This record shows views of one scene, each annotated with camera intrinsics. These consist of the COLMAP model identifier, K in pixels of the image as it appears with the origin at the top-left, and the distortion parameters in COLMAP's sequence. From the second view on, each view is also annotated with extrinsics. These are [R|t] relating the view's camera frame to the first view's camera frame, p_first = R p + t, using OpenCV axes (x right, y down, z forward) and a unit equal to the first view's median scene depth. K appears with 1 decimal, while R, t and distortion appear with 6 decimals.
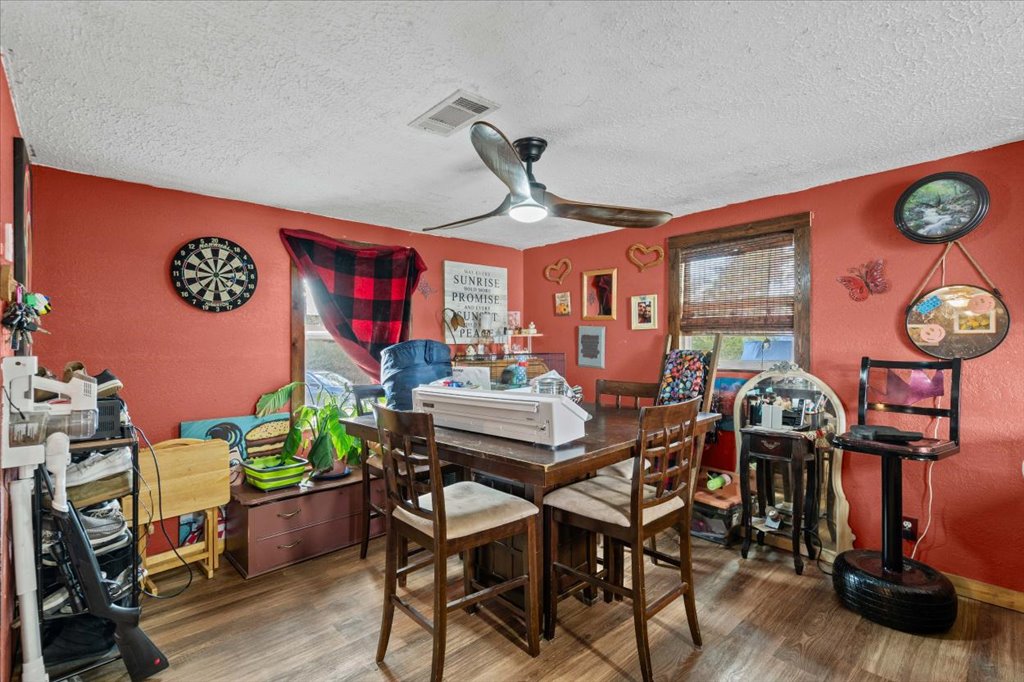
lens RADIAL K [[478.9, 0, 513.9], [0, 478.9, 343.7], [0, 0, 1]] dist [-0.002956, 0.000507]
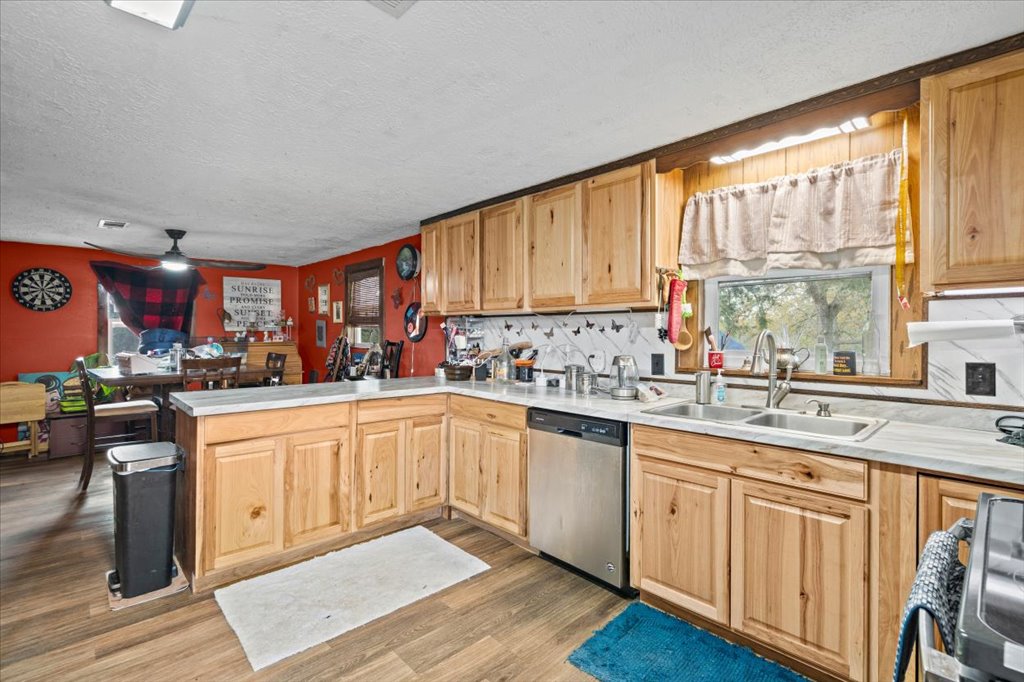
lens RADIAL K [[478.9, 0, 510.0], [0, 478.9, 336.6], [0, 0, 1]] dist [-0.002956, 0.000507]
pose [[0.999754, 0.008066, 0.020663, 1.015352], [-0.008235, 0.999933, 0.008123, -0.002323], [-0.020596, -0.008291, 0.999753, -0.750590]]
